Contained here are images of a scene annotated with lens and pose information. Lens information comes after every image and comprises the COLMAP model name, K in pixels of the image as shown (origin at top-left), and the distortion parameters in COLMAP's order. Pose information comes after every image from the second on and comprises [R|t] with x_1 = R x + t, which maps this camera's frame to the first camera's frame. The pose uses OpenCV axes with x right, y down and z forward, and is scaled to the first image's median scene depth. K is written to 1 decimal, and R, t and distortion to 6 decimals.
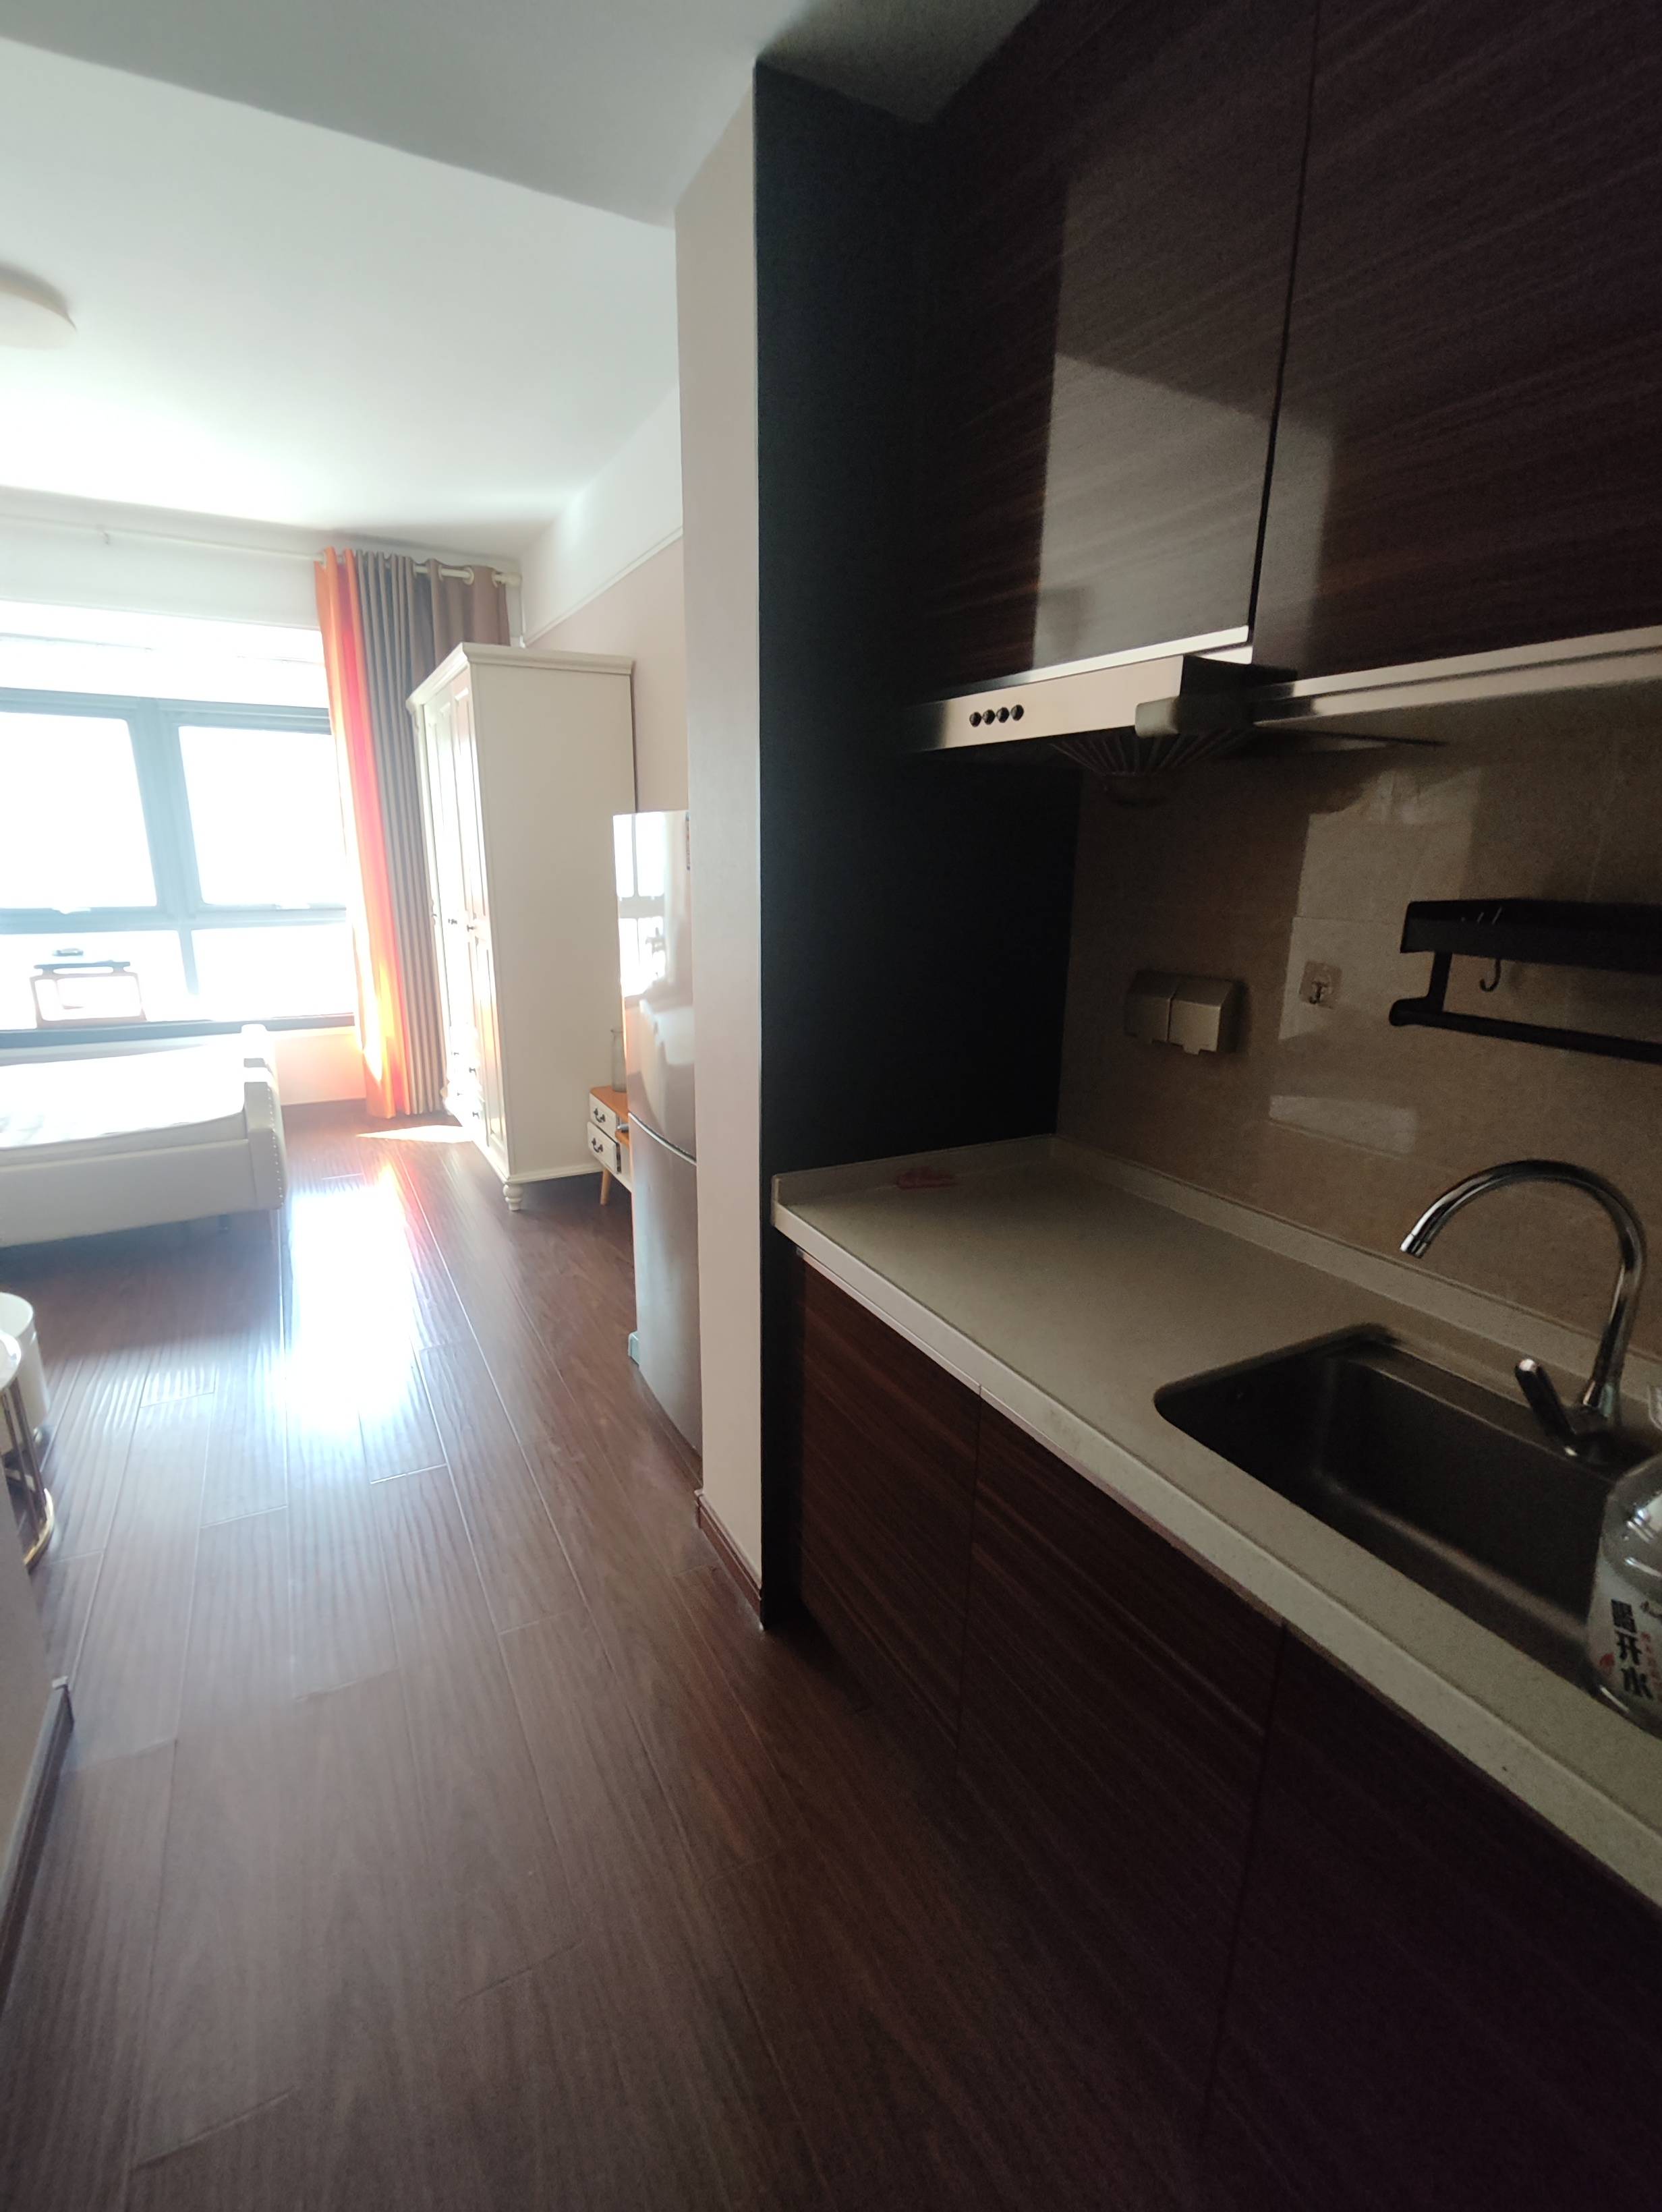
lens RADIAL K [[1013.5, 0, 818.1], [0, 1013.5, 1105.3], [0, 0, 1]] dist [-0.004934, 0.000597]
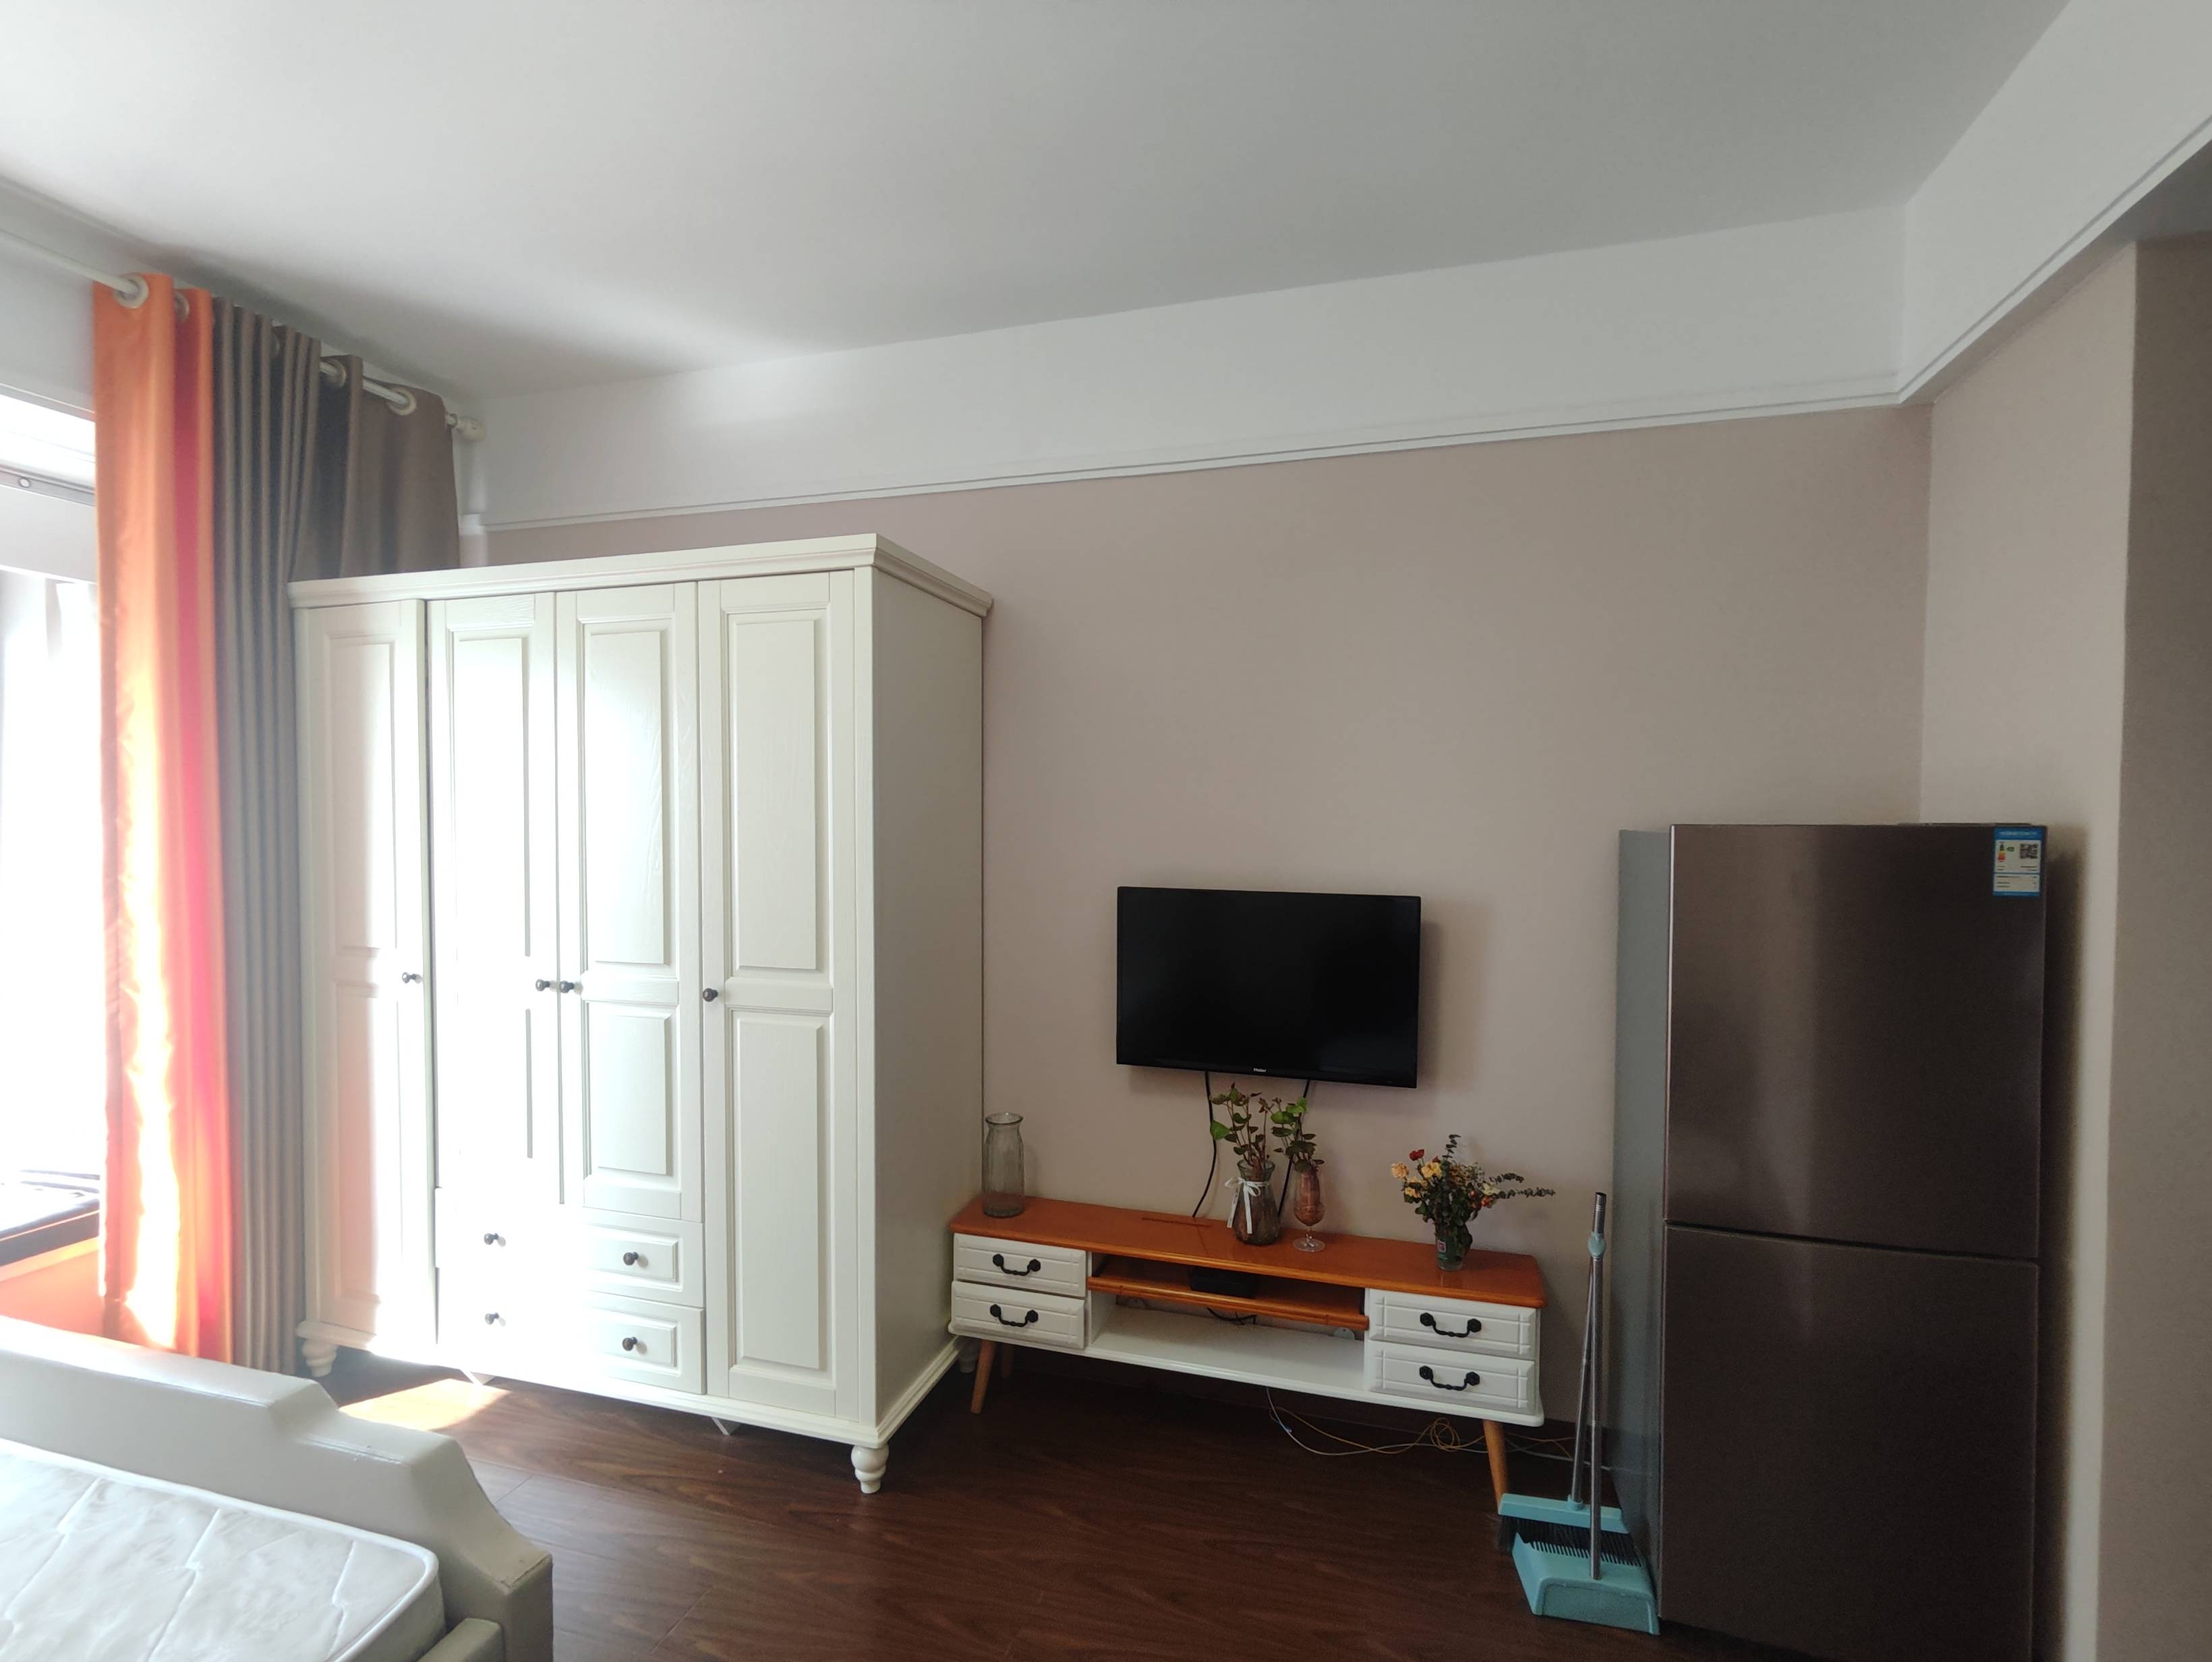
lens RADIAL K [[1013.5, 0, 1106.2], [0, 1013.5, 837.5], [0, 0, 1]] dist [-0.004934, 0.000597]
pose [[0.693978, -0.012458, 0.719888, -0.495214], [0.177427, 0.971975, -0.154220, -0.112176], [-0.697793, 0.234753, 0.676740, 0.376909]]
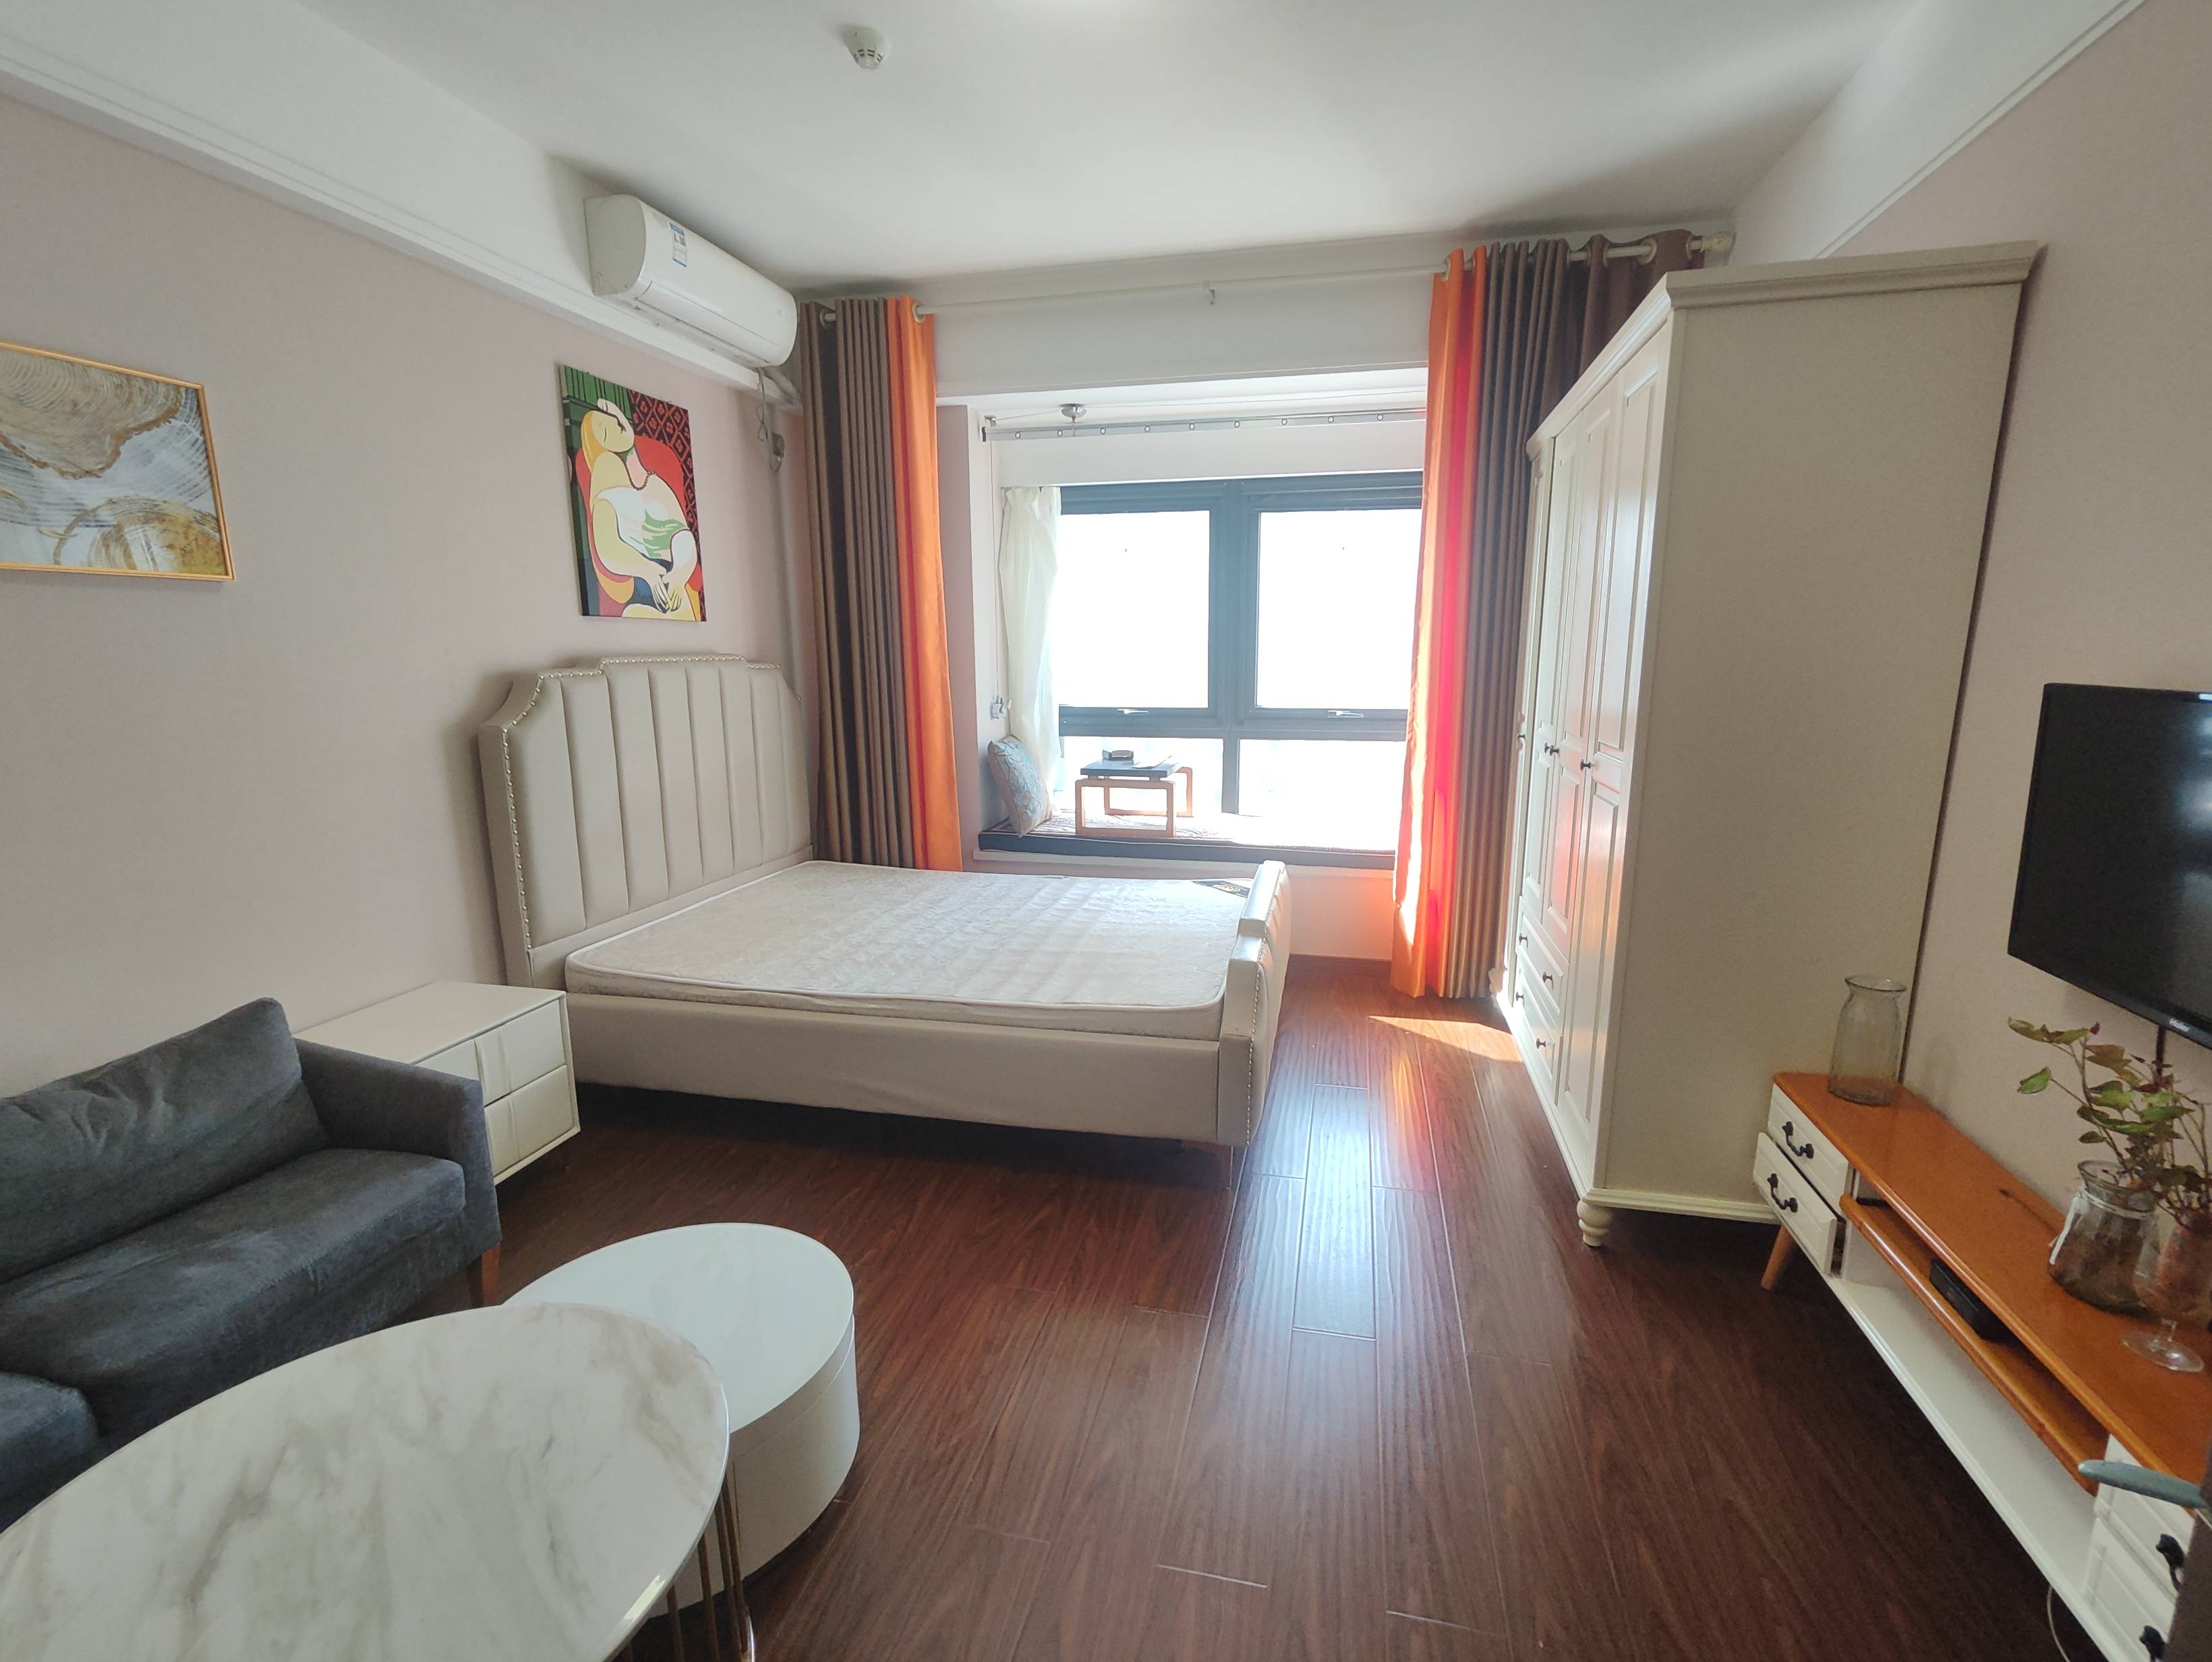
lens RADIAL K [[1013.5, 0, 1111.8], [0, 1013.5, 843.0], [0, 0, 1]] dist [-0.004934, 0.000597]
pose [[0.756290, 0.116557, -0.643770, -0.135226], [-0.159764, 0.987114, -0.008968, -0.064771], [0.634430, 0.109634, 0.765166, 0.294601]]
